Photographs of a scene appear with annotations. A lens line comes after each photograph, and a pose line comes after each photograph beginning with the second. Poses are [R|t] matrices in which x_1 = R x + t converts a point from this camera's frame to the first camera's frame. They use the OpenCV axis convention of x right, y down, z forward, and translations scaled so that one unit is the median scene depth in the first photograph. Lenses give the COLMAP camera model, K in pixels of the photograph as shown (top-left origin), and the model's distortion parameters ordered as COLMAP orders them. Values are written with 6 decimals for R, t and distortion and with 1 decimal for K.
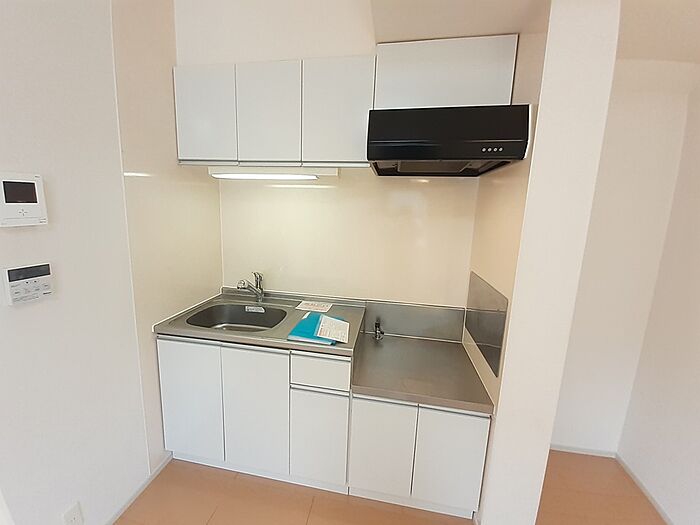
lens RADIAL K [[283.7, 0, 350.0], [0, 283.7, 262.5], [0, 0, 1]] dist [-0.011601, -0.000255]
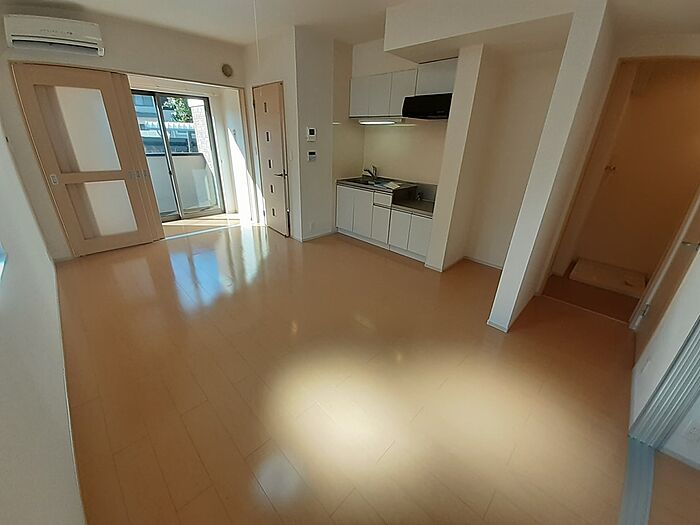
lens RADIAL K [[283.7, 0, 350.0], [0, 283.7, 262.5], [0, 0, 1]] dist [-0.011601, -0.000255]
pose [[0.822035, 0.217203, -0.526385, 1.439120], [-0.099308, 0.964912, 0.243068, 0.403716], [0.560710, -0.147536, 0.814762, -1.801096]]
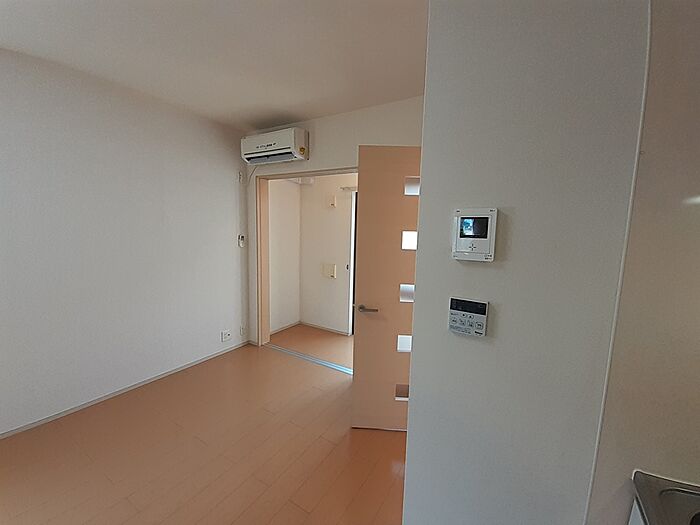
lens RADIAL K [[283.7, 0, 350.0], [0, 283.7, 262.5], [0, 0, 1]] dist [-0.011601, -0.000255]
pose [[-0.375971, 0.069434, -0.924026, -0.051807], [-0.209007, 0.965137, 0.157565, -0.146147], [0.902752, 0.252368, -0.348352, 0.728826]]
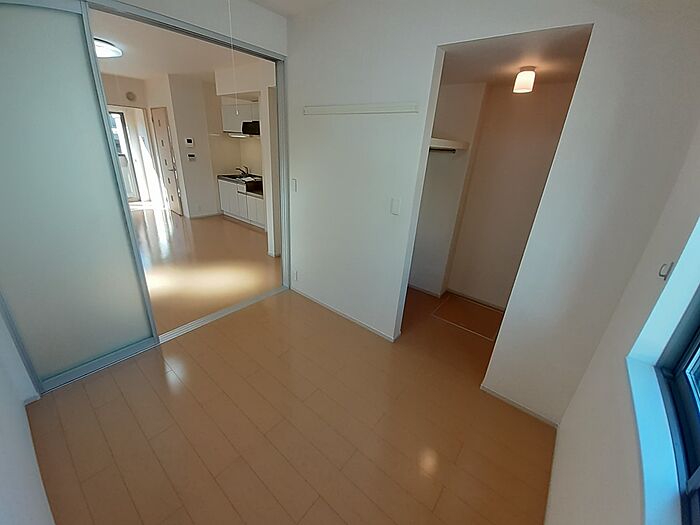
lens RADIAL K [[283.7, 0, 350.0], [0, 283.7, 262.5], [0, 0, 1]] dist [-0.011601, -0.000255]
pose [[0.874960, 0.197181, -0.442228, 3.850046], [-0.115315, 0.971903, 0.205199, 0.487299], [0.470264, -0.128545, 0.873114, -2.313978]]
